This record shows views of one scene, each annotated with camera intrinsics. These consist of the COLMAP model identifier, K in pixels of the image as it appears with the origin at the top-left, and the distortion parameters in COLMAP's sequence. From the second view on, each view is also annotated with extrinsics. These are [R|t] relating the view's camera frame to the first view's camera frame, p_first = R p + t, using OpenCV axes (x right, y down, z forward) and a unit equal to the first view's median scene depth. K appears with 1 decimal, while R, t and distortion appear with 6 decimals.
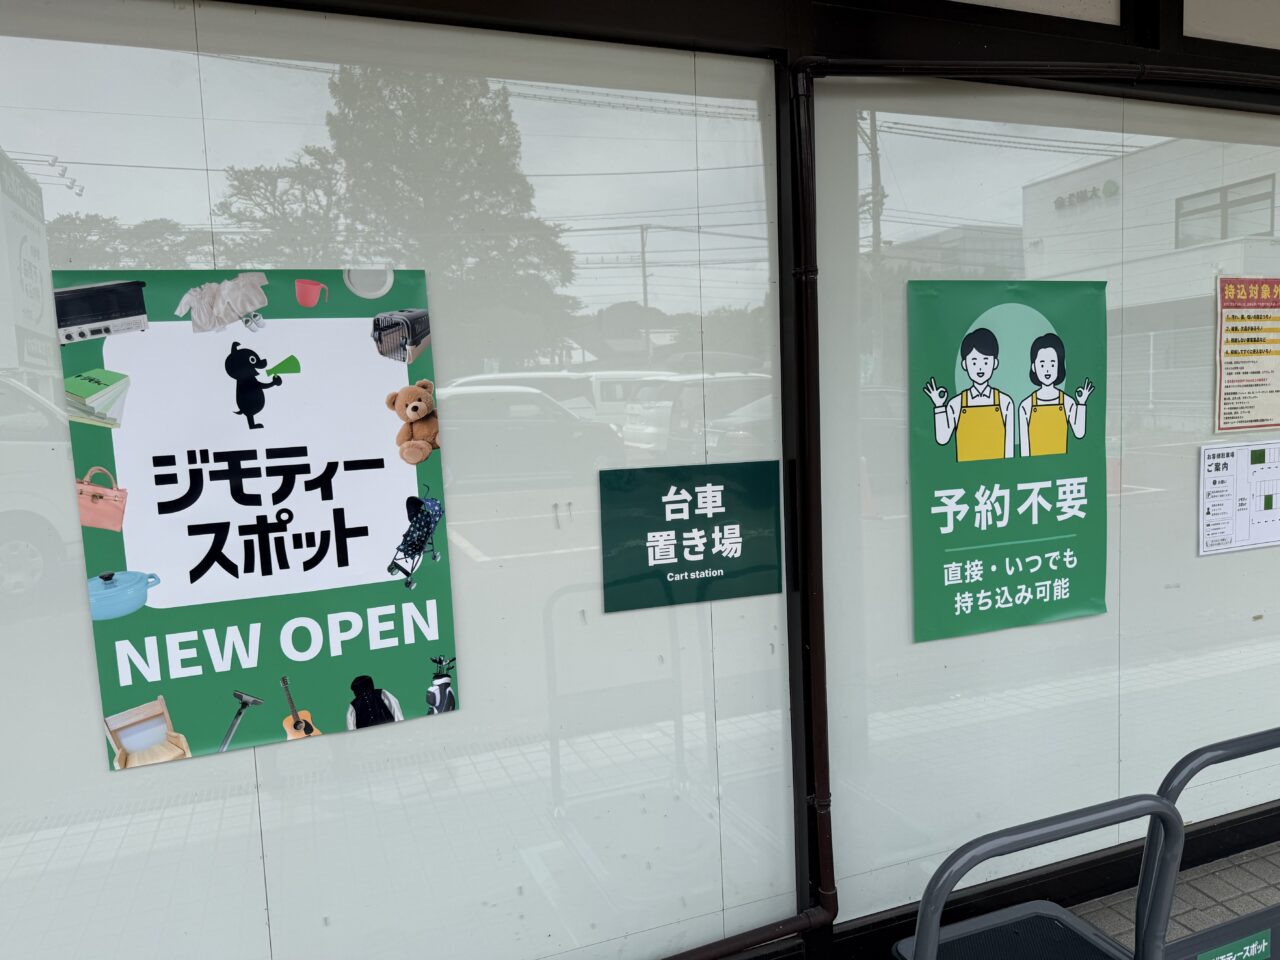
lens RADIAL K [[920.1, 0, 635.2], [0, 920.1, 480.2], [0, 0, 1]] dist [0.061566, -0.078663]
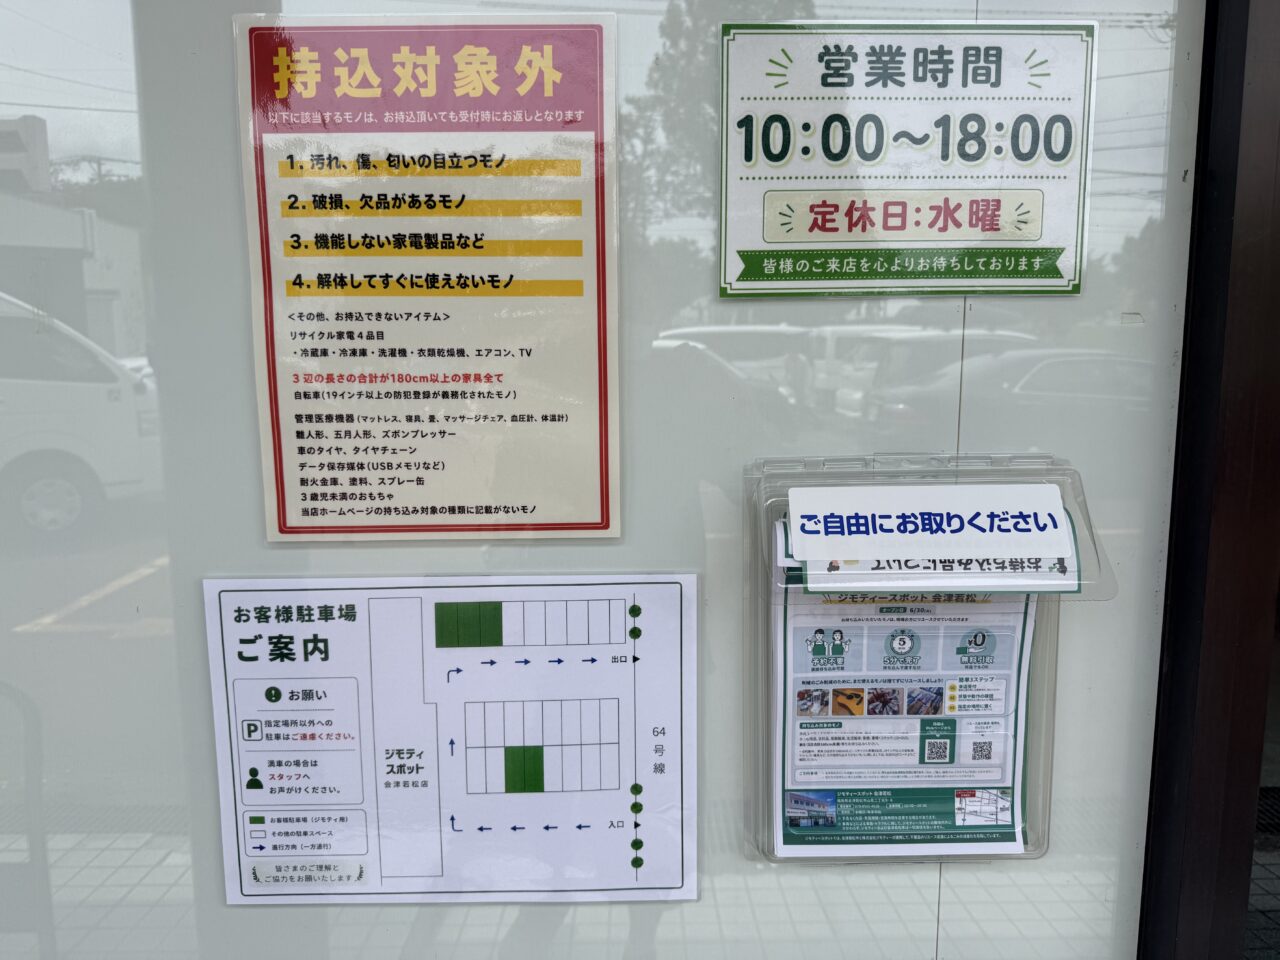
lens RADIAL K [[920.1, 0, 647.9], [0, 920.1, 484.1], [0, 0, 1]] dist [0.061566, -0.078663]
pose [[0.930266, 0.079921, -0.358075, 0.847236], [-0.060436, 0.996034, 0.065299, -0.097533], [0.361874, -0.039105, 0.931407, 0.750850]]
